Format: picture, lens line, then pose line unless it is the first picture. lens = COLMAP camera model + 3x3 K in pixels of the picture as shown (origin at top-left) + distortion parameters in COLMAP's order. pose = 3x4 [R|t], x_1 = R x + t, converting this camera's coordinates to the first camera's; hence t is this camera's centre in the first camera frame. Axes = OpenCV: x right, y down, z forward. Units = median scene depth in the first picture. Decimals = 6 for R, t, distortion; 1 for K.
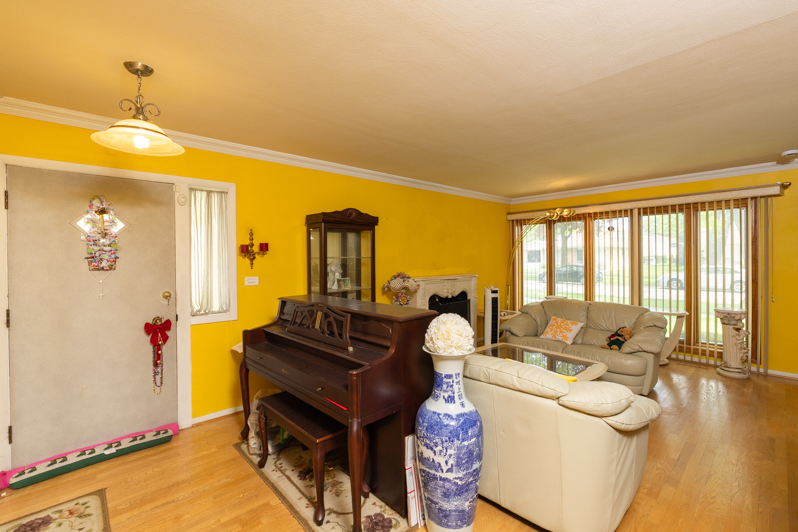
lens RADIAL K [[347.5, 0, 395.4], [0, 347.5, 261.6], [0, 0, 1]] dist [0.001978, 0.000301]
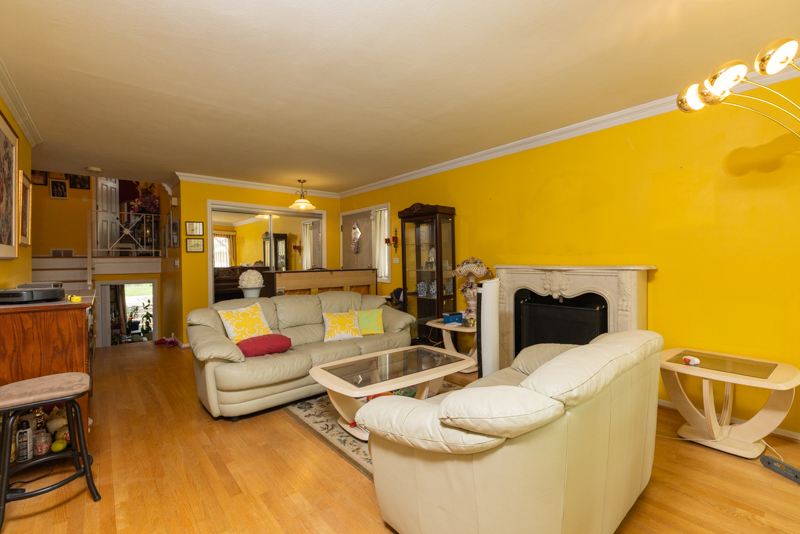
lens RADIAL K [[348.4, 0, 396.4], [0, 348.4, 262.6], [0, 0, 1]] dist [0.001978, 0.000301]
pose [[-0.032594, 0.025031, -0.999155, 1.337395], [0.006095, 0.999673, 0.024845, 0.030013], [0.999450, -0.005280, -0.032736, 1.165975]]
